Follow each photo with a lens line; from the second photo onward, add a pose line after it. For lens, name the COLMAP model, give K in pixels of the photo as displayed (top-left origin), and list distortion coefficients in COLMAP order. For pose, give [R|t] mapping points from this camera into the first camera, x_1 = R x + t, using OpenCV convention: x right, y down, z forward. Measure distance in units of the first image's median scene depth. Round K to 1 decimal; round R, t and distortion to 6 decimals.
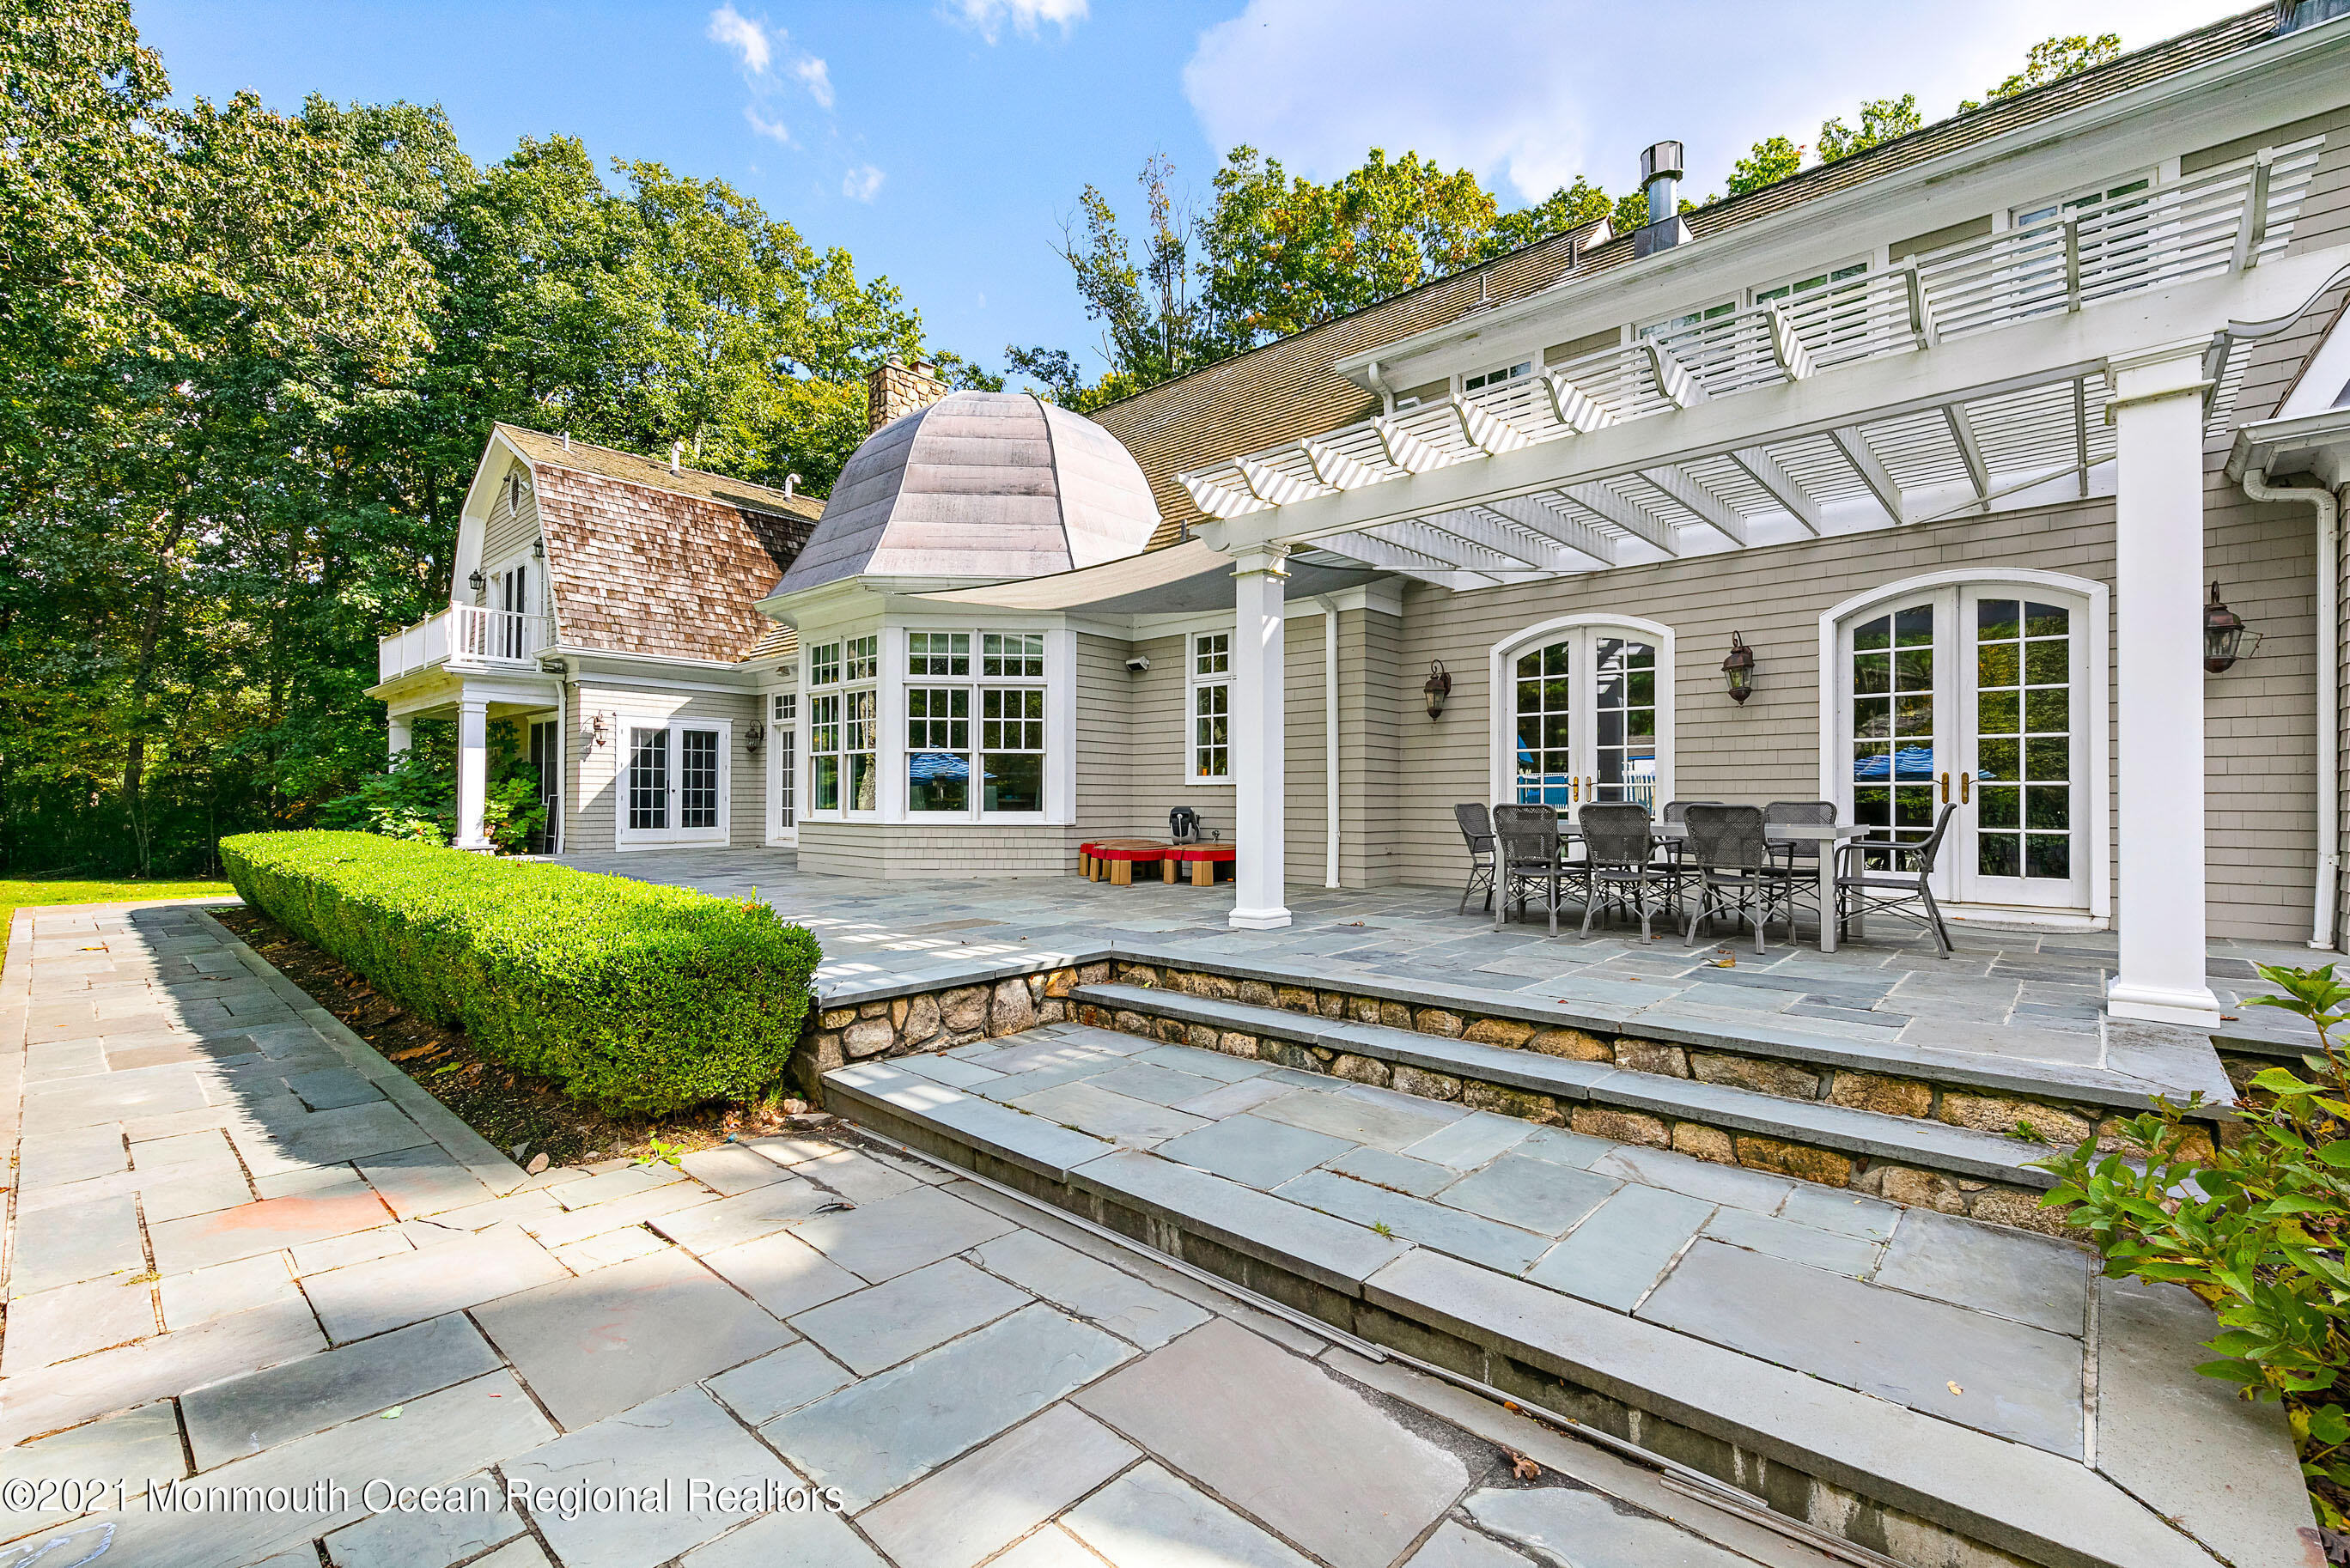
lens RADIAL K [[1021.2, 0, 1180.4], [0, 1021.2, 789.5], [0, 0, 1]] dist [0.008030, 0.000404]
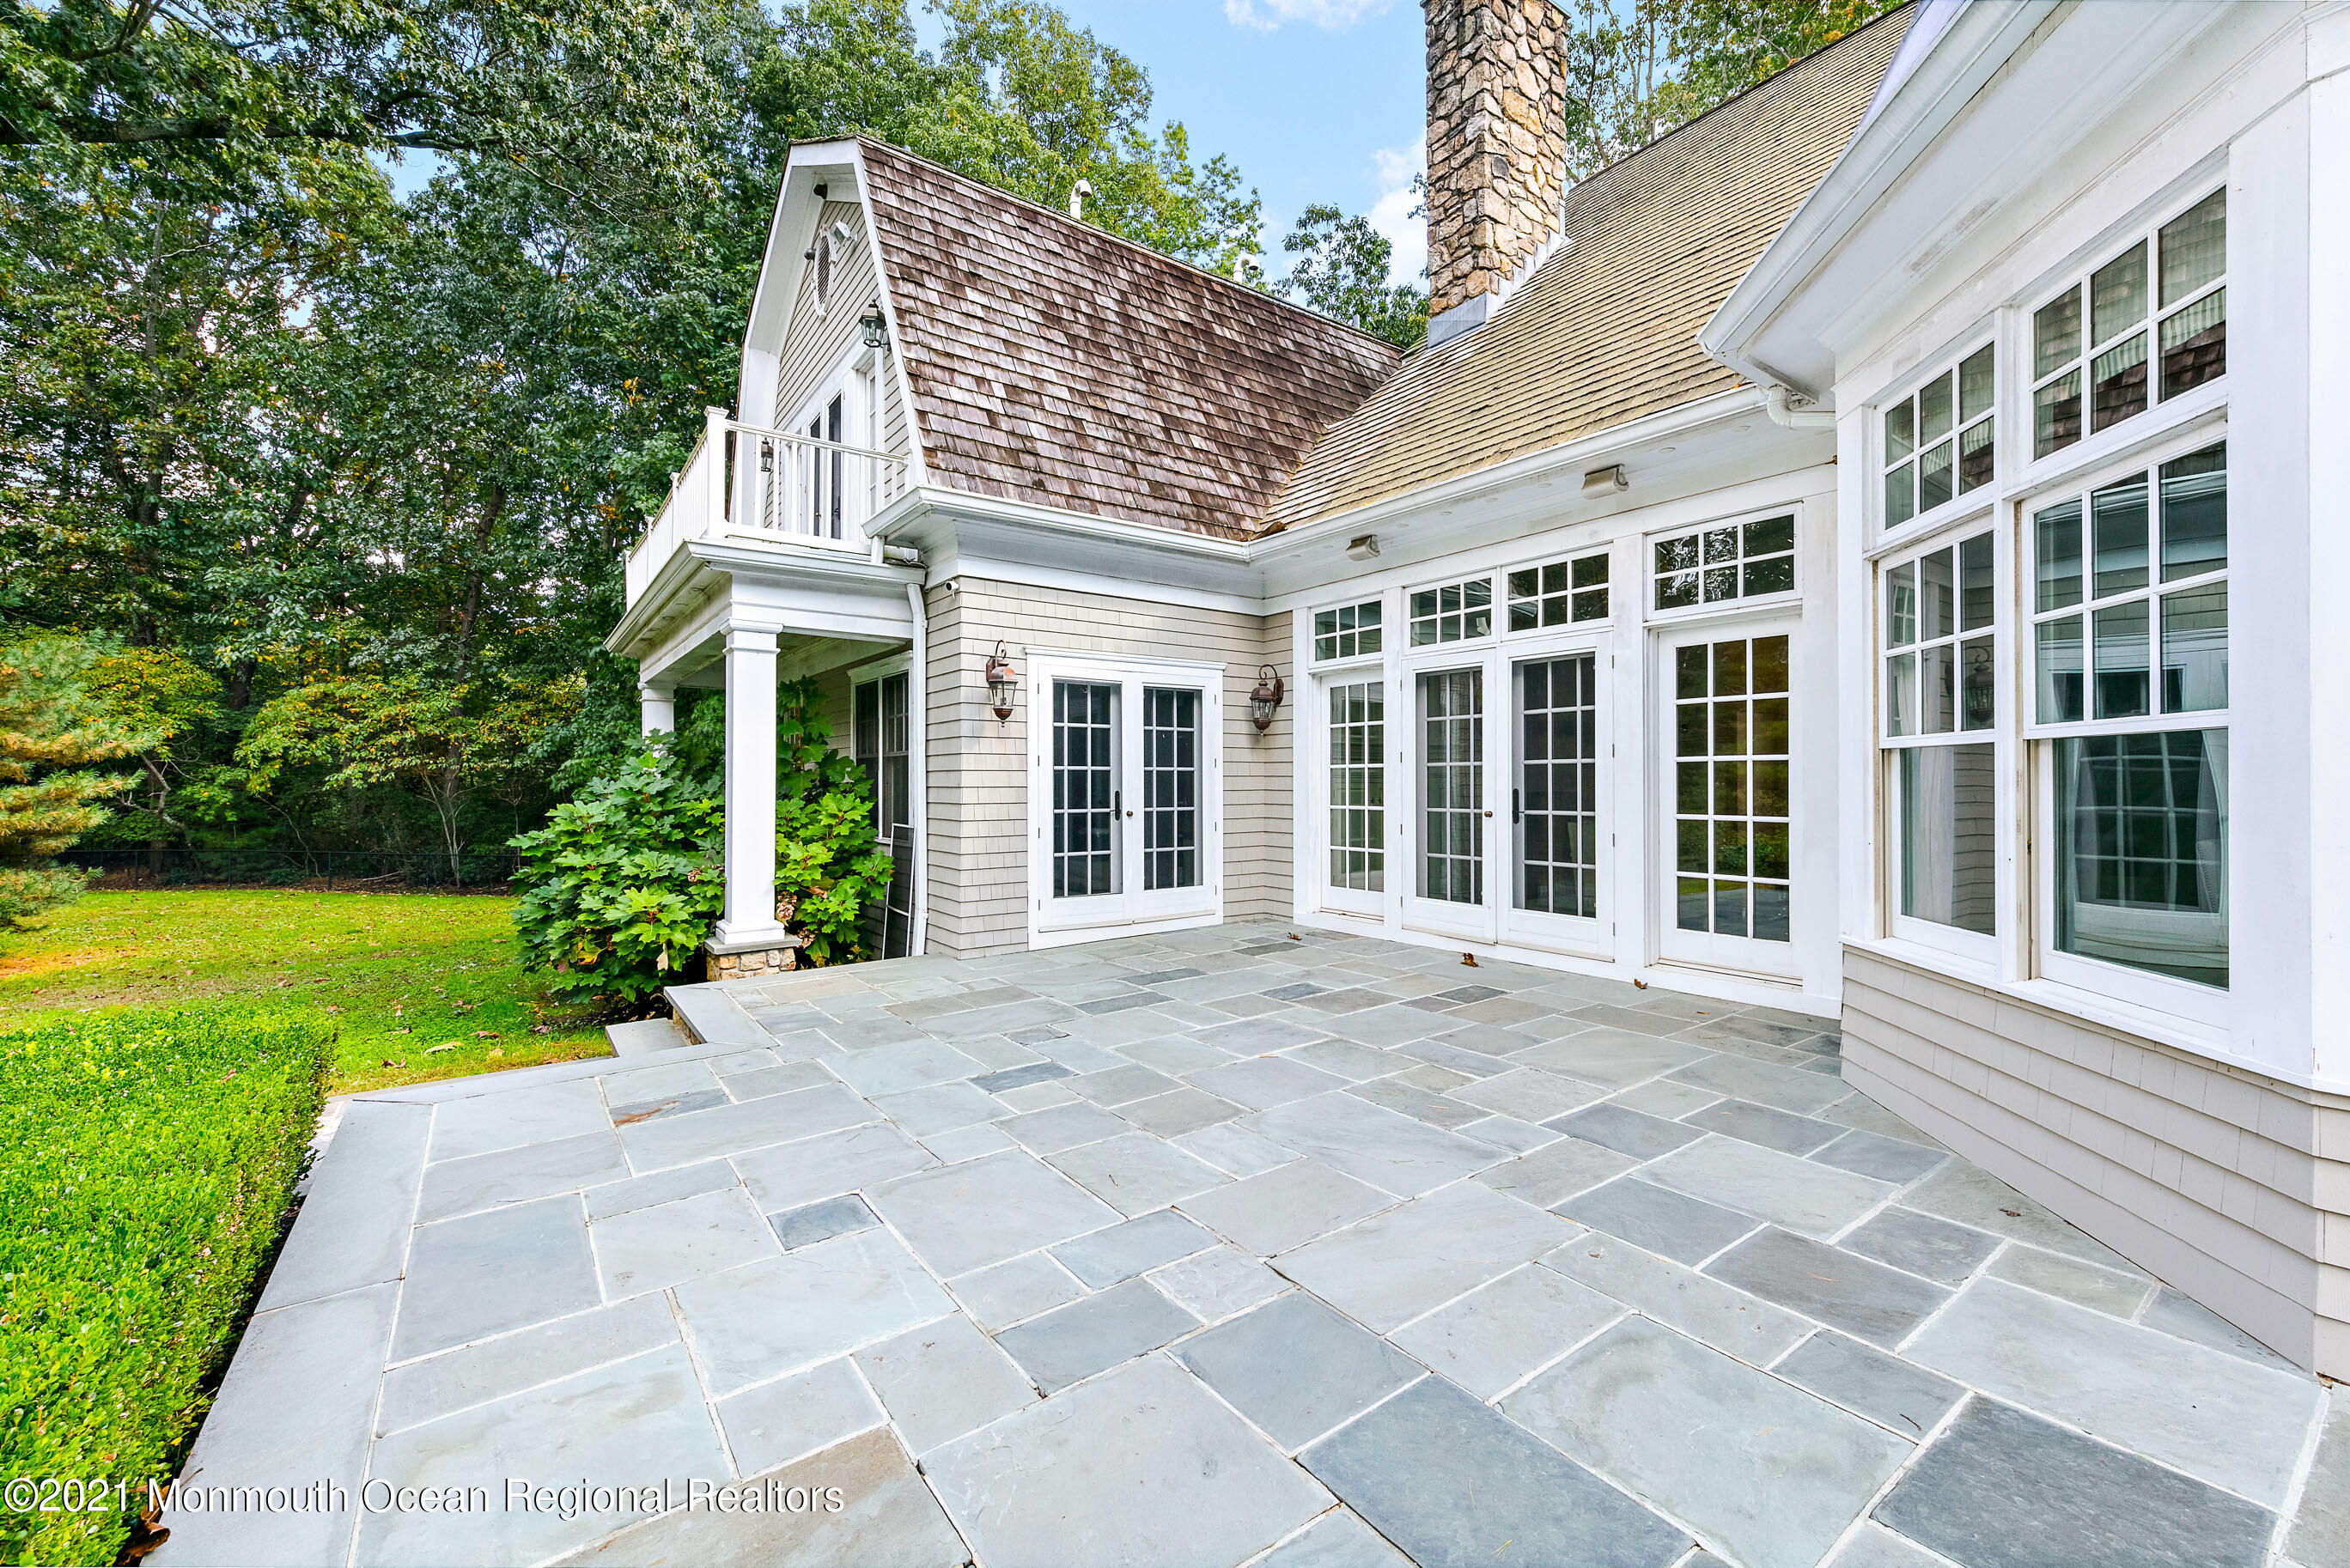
lens RADIAL K [[961.6, 0, 1169.6], [0, 961.6, 780.4], [0, 0, 1]] dist [-0.001421, 0.000023]
pose [[0.976746, -0.008012, -0.214251, -0.583275], [0.009173, 0.999948, 0.004426, -0.024719], [0.214205, -0.006288, 0.976769, 0.869656]]
